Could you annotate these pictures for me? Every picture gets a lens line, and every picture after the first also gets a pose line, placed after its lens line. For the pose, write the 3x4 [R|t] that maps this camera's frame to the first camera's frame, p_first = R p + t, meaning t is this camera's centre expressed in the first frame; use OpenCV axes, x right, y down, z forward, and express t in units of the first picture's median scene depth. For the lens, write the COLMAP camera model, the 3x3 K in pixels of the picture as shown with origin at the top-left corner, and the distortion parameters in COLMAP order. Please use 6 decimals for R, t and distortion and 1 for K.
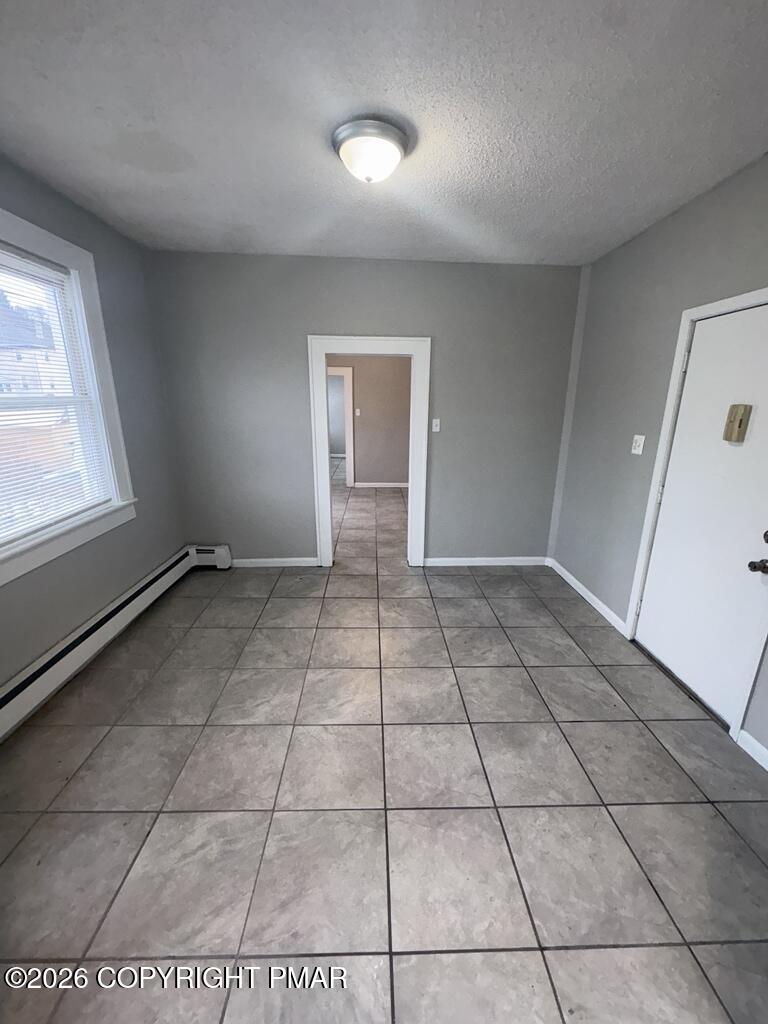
lens RADIAL K [[406.6, 0, 384.8], [0, 406.6, 510.6], [0, 0, 1]] dist [-0.000659, 0.000177]
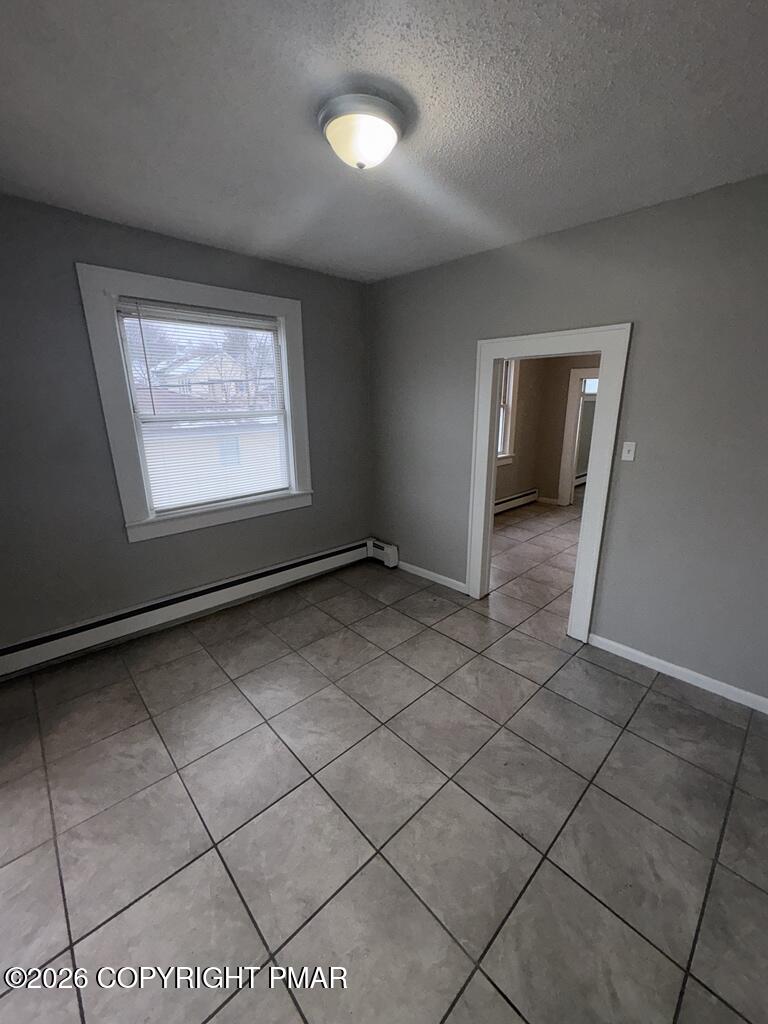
lens RADIAL K [[406.6, 0, 384.8], [0, 406.6, 510.6], [0, 0, 1]] dist [-0.000659, 0.000177]
pose [[0.664109, 0.186355, -0.724038, 0.479525], [-0.191338, 0.978549, 0.076361, -0.113419], [0.722737, 0.087824, 0.685521, 0.327367]]
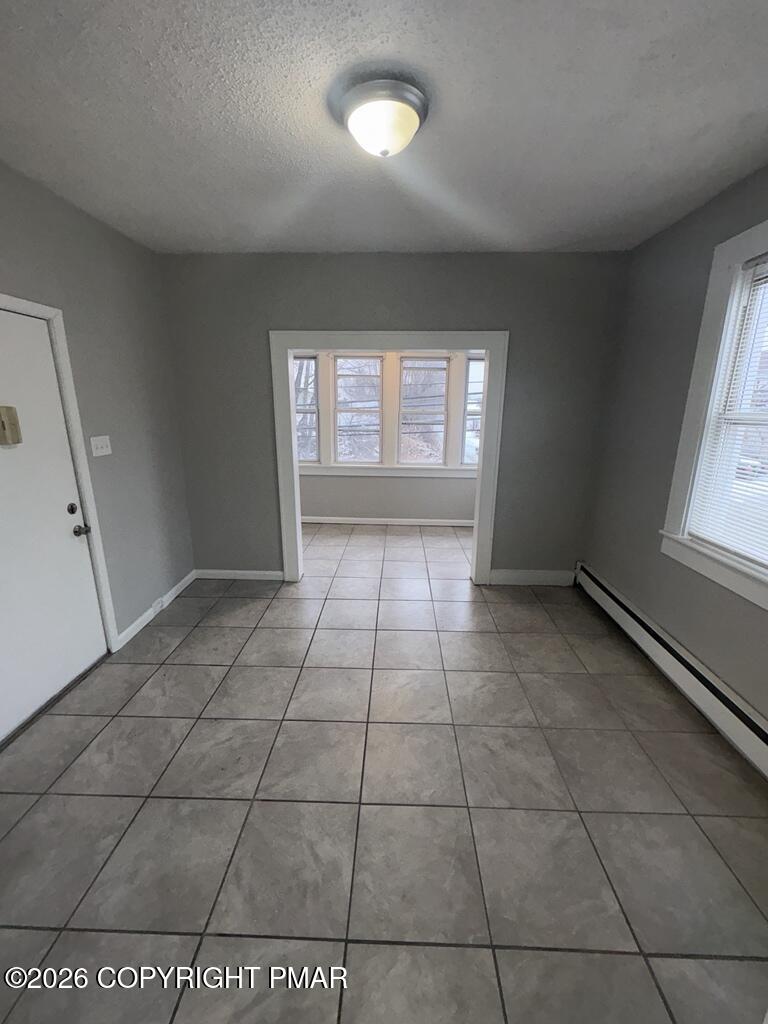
lens RADIAL K [[406.6, 0, 384.8], [0, 406.6, 510.6], [0, 0, 1]] dist [-0.000659, 0.000177]
pose [[-0.997886, -0.033023, 0.055967, -0.070797], [-0.000663, 0.866376, 0.499392, -0.377015], [-0.064980, 0.498299, -0.864567, 1.351358]]
